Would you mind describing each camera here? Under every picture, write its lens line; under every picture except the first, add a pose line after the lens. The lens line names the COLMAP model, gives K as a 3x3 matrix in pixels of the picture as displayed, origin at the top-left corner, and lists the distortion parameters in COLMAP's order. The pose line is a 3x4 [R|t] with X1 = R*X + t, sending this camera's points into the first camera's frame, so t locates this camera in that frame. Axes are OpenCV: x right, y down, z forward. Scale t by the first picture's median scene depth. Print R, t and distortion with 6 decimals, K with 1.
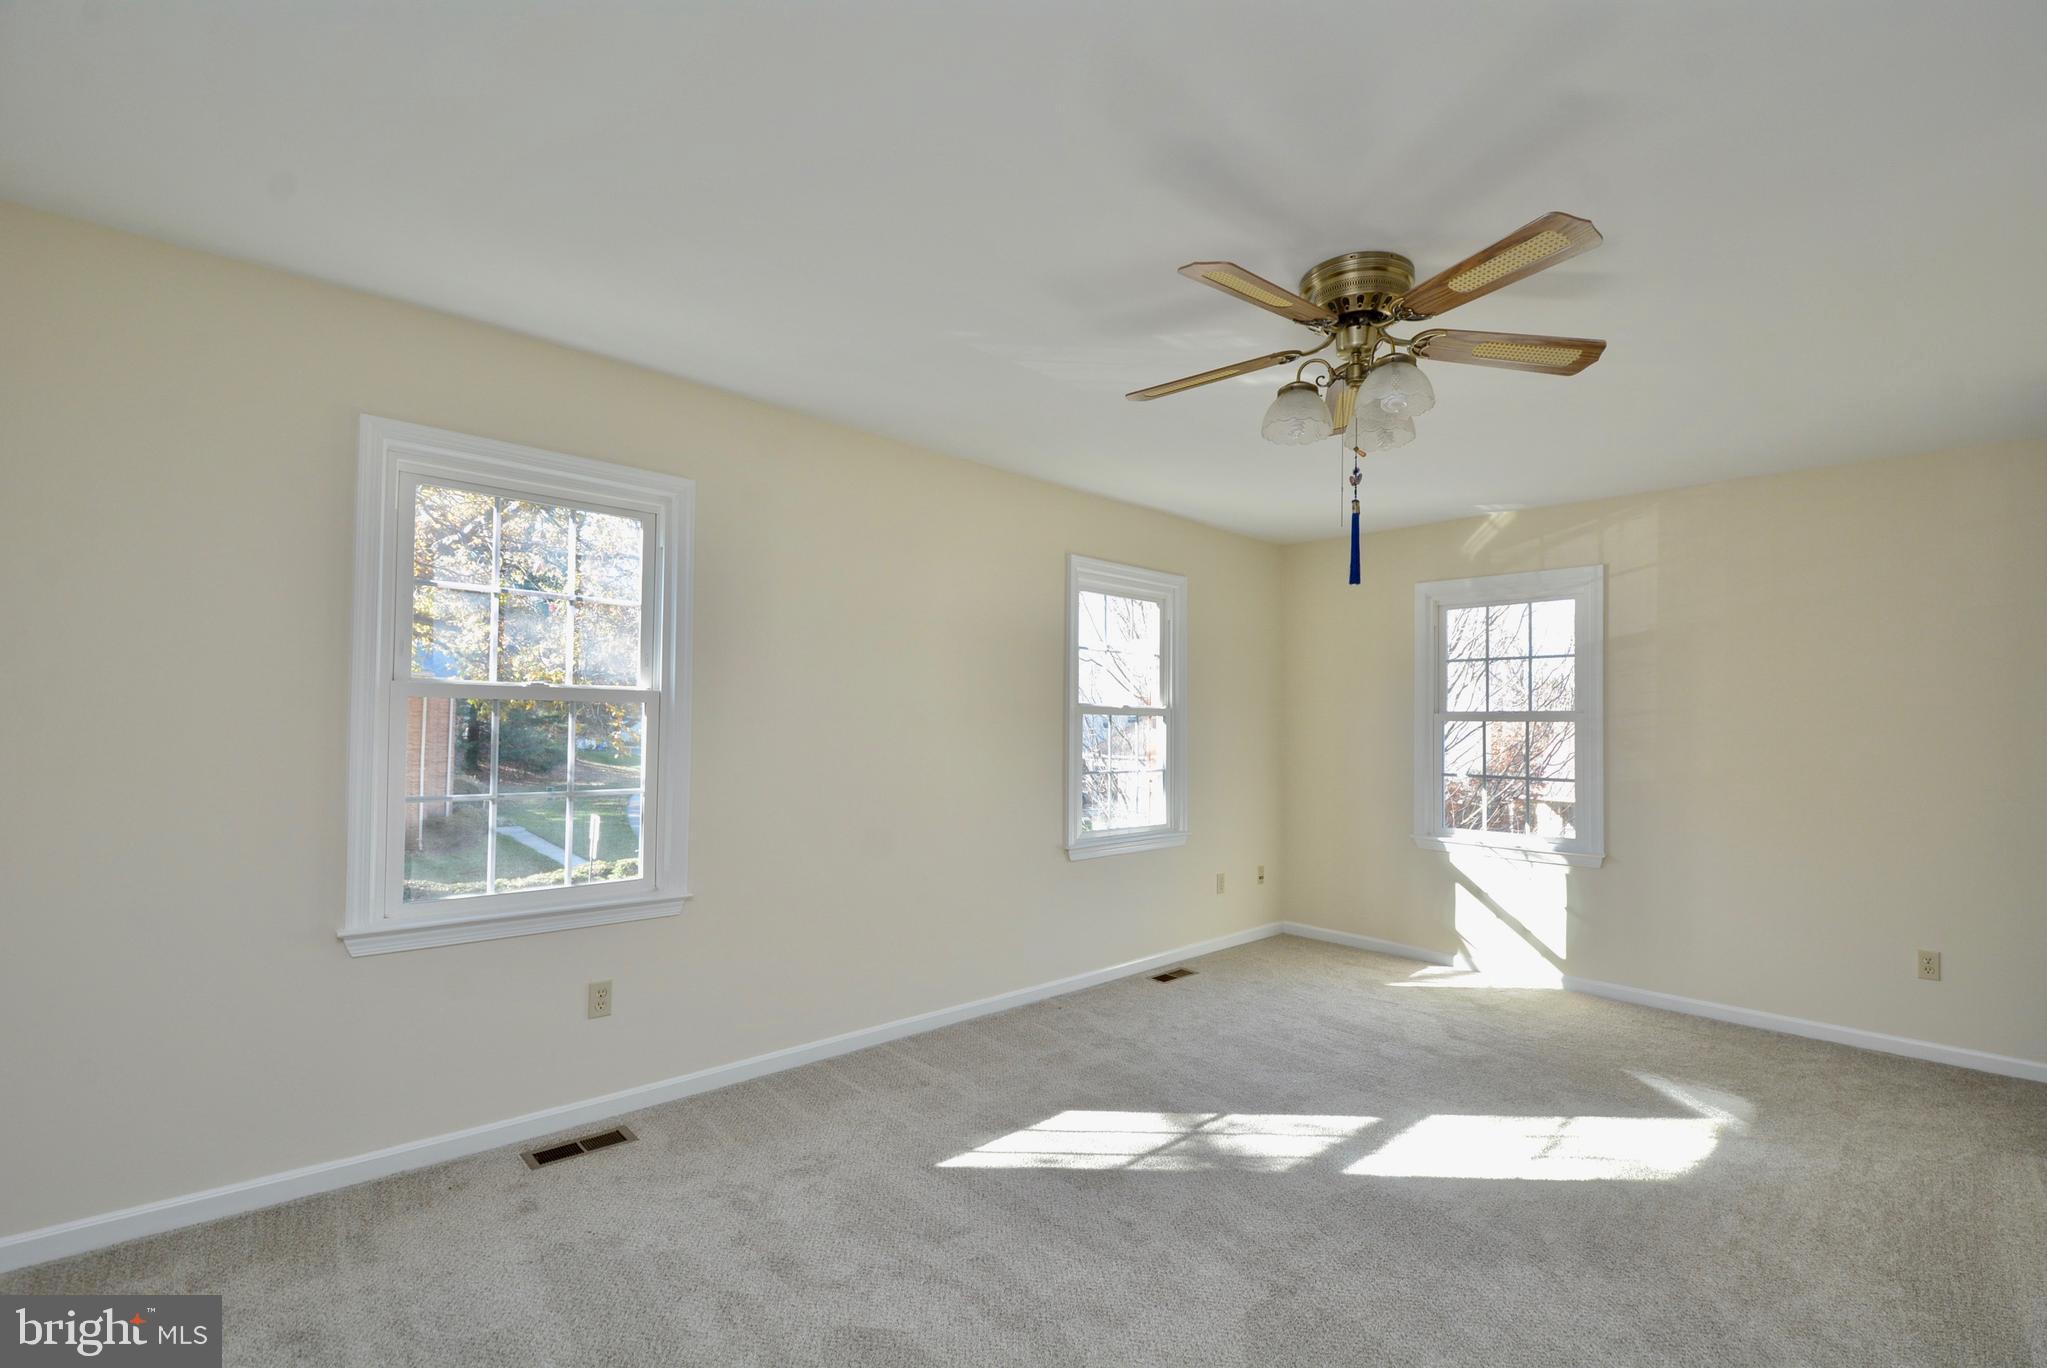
lens RADIAL K [[894.3, 0, 1045.6], [0, 894.3, 709.3], [0, 0, 1]] dist [0.018992, -0.025049]
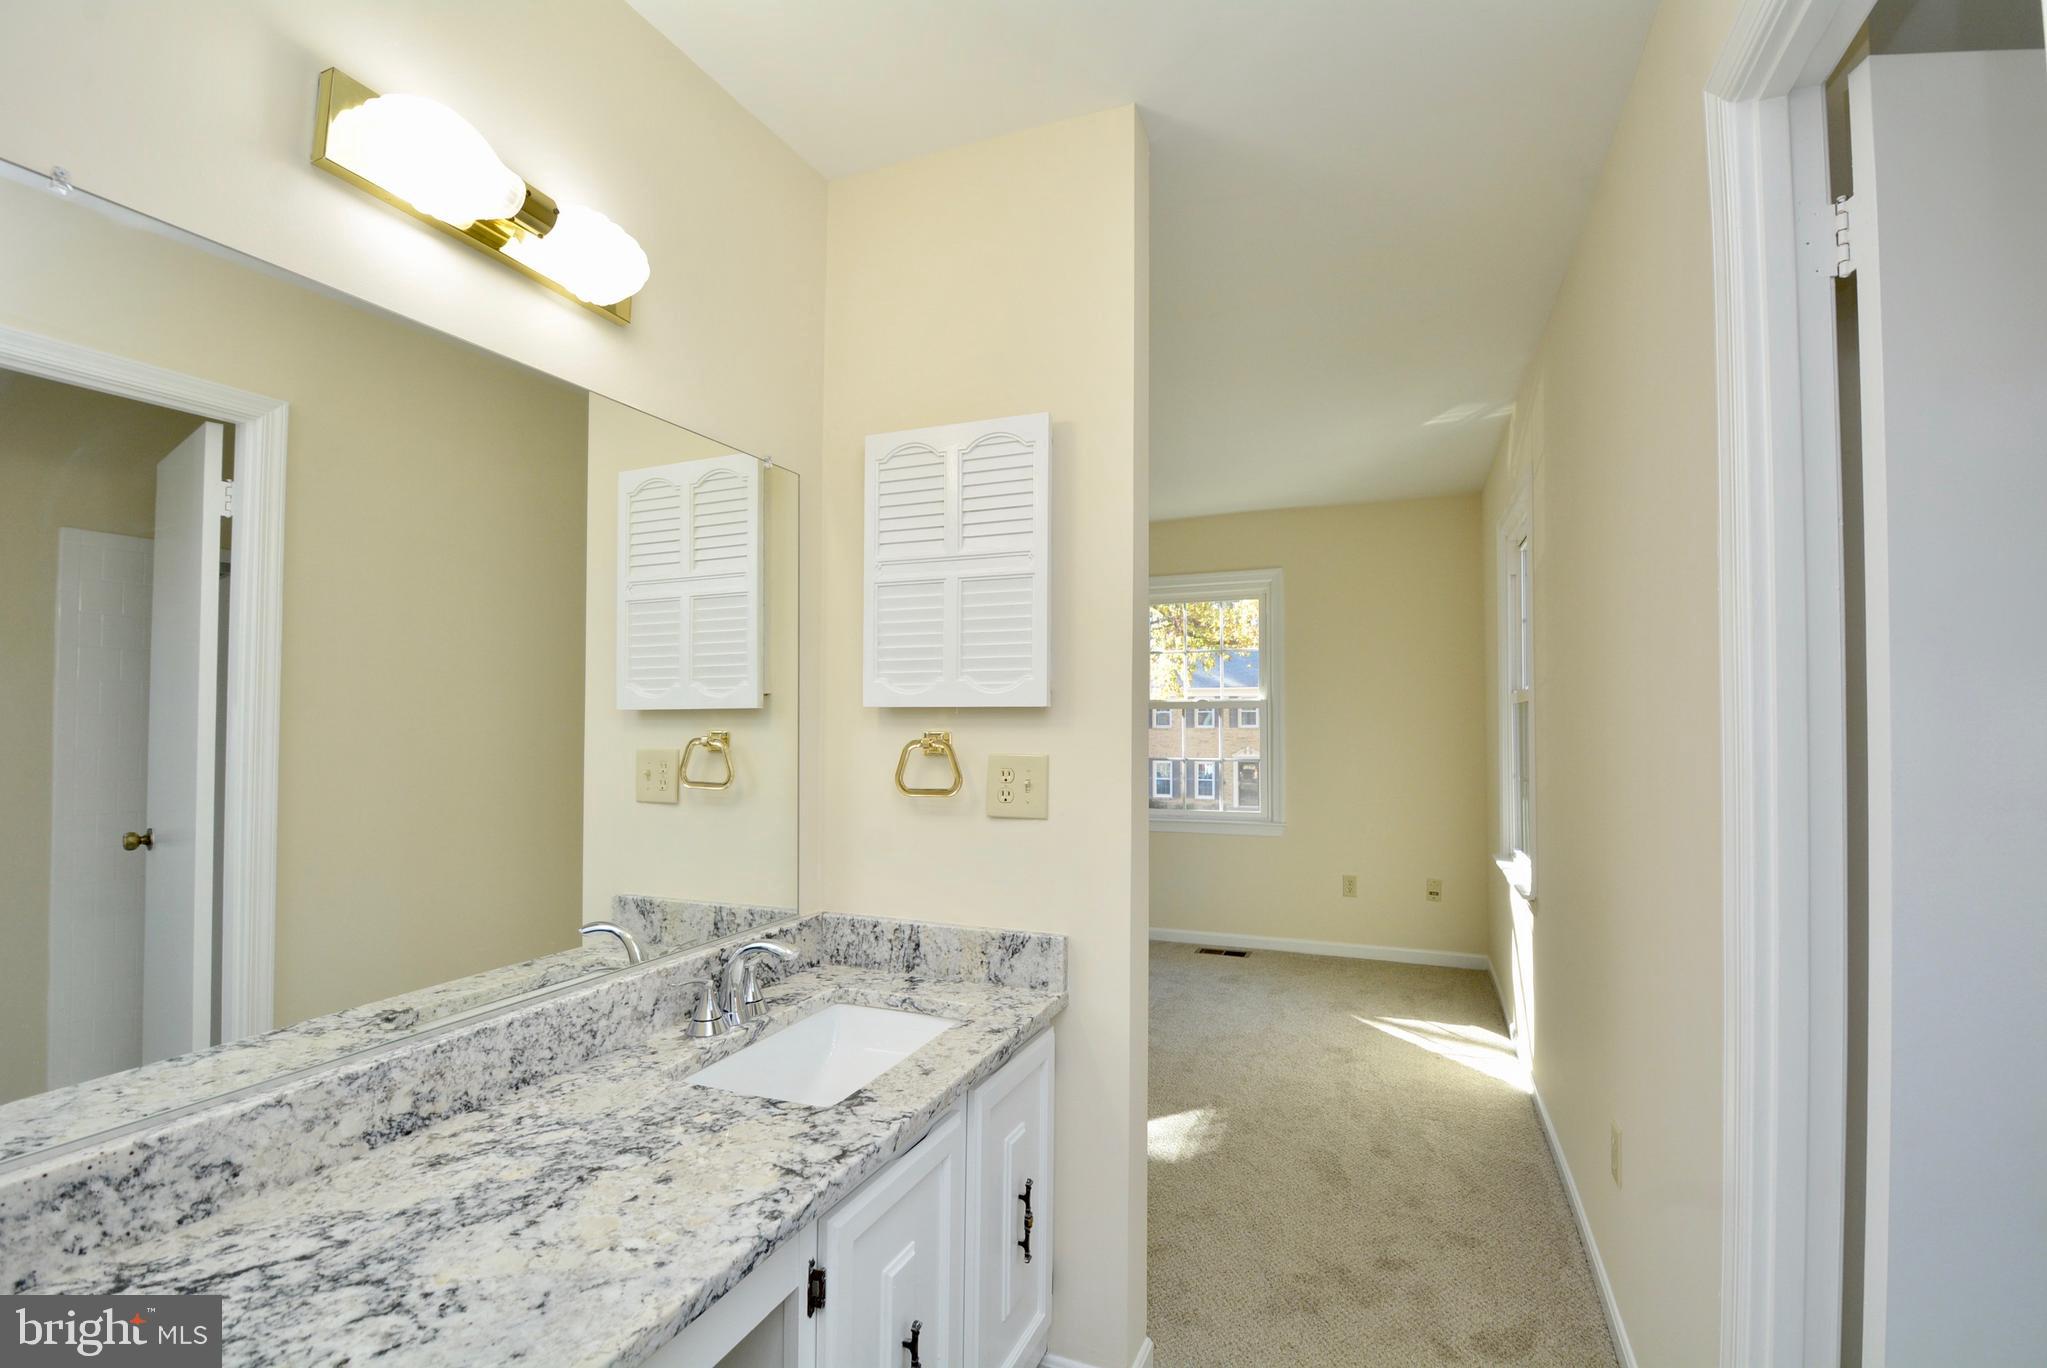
lens RADIAL K [[894.3, 0, 1045.6], [0, 894.3, 709.3], [0, 0, 1]] dist [0.018992, -0.025049]
pose [[0.413316, -0.027254, -0.910180, 1.217389], [0.026293, 0.999492, -0.017988, 0.026071], [0.910208, -0.016497, 0.413823, 0.441407]]
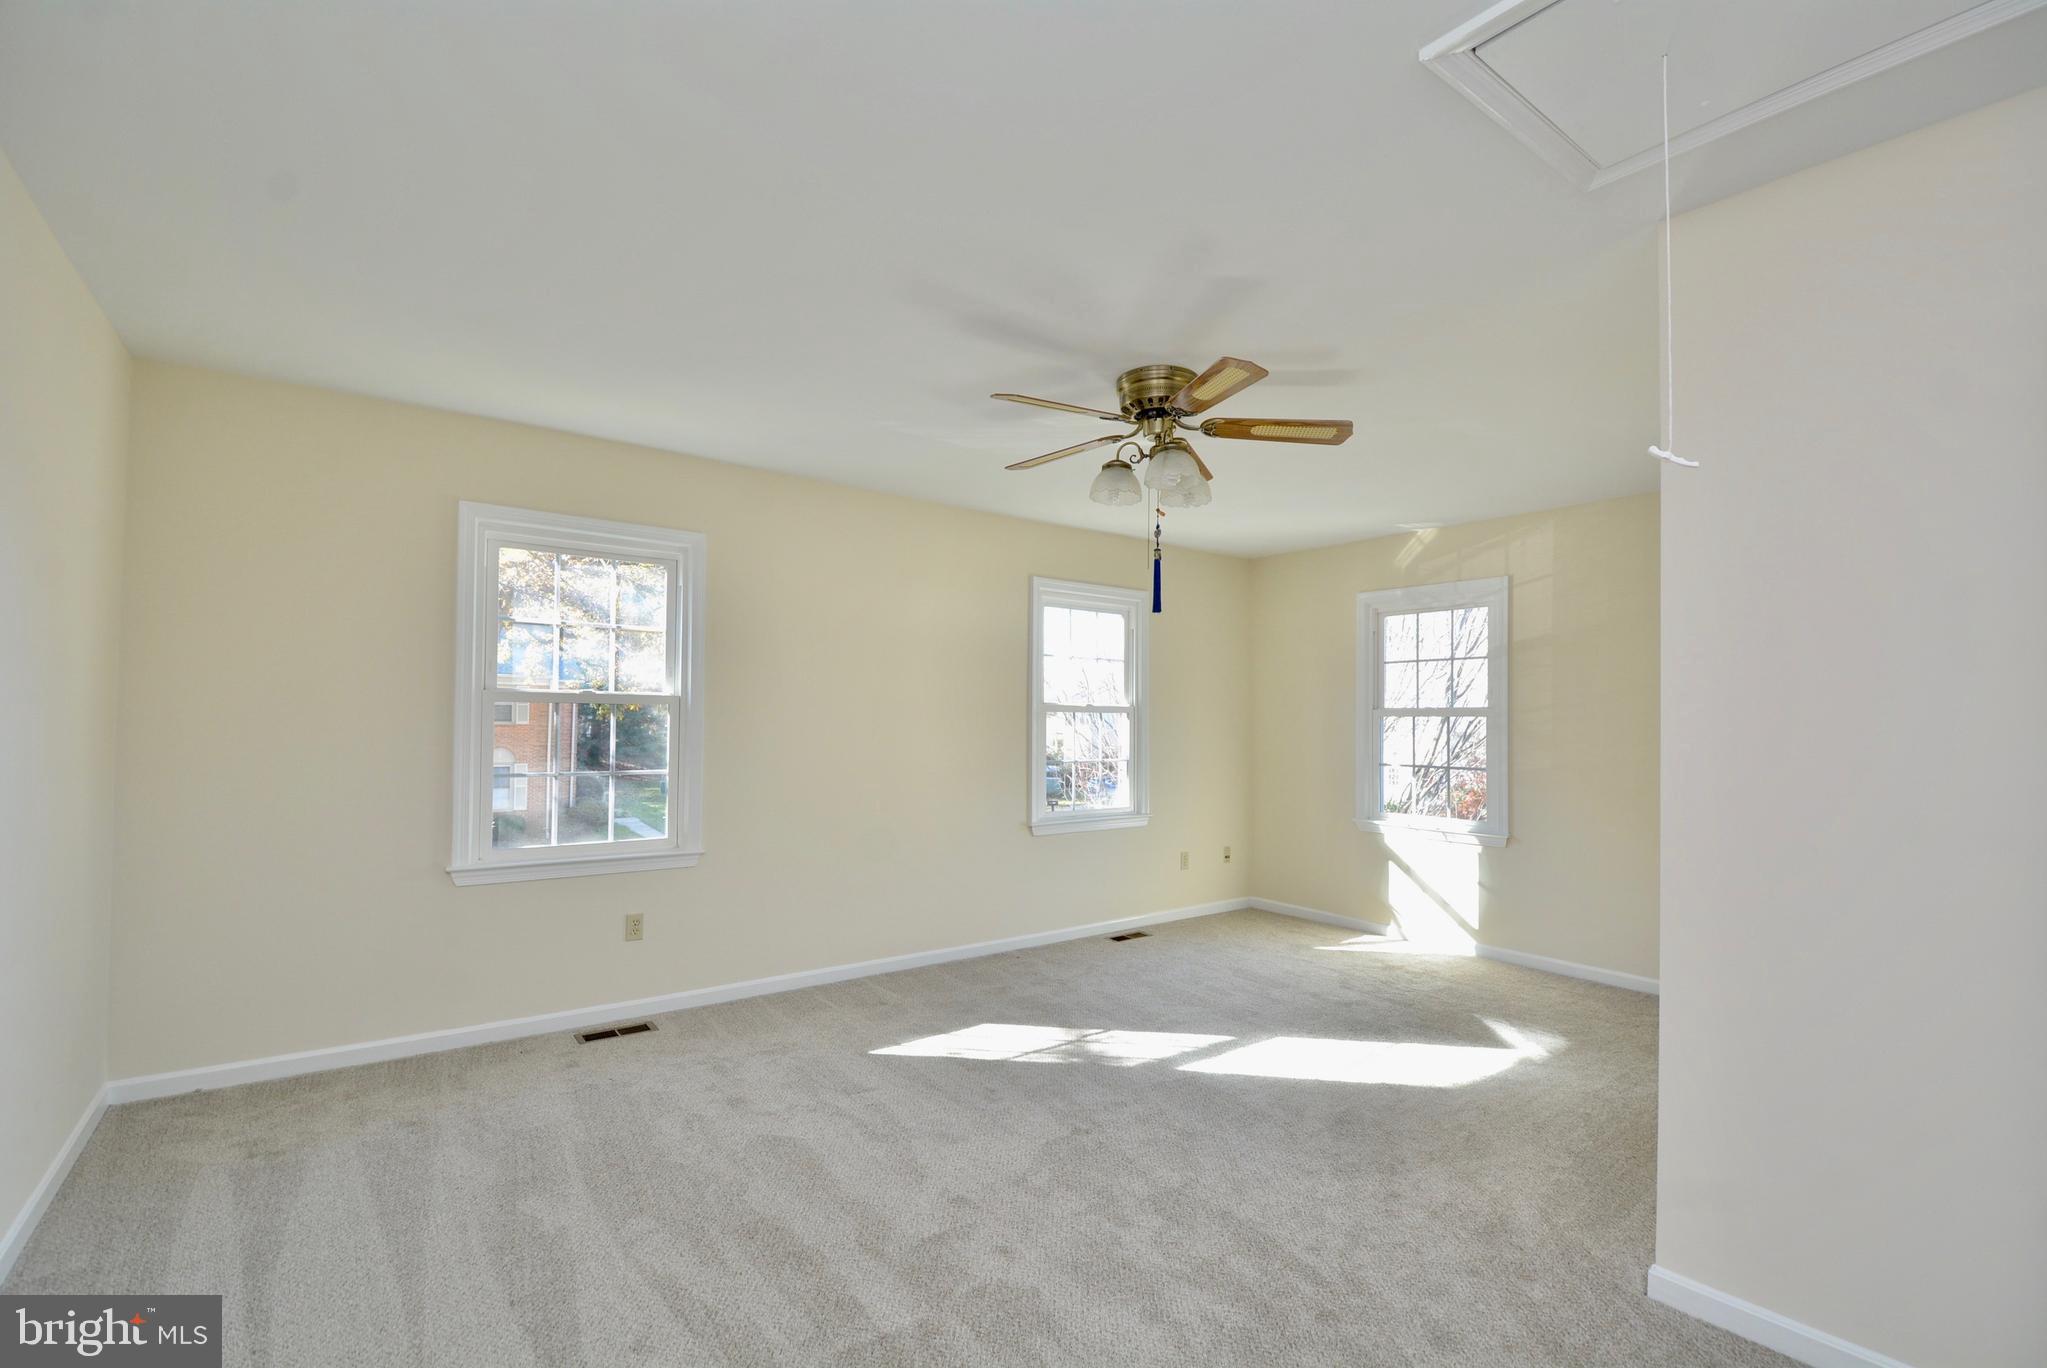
lens RADIAL K [[894.3, 0, 1045.6], [0, 894.3, 709.3], [0, 0, 1]] dist [0.018992, -0.025049]
pose [[0.994460, -0.004495, -0.105022, 0.186792], [0.004756, 0.999986, 0.002231, -0.000523], [0.105010, -0.002718, 0.994467, -0.192595]]
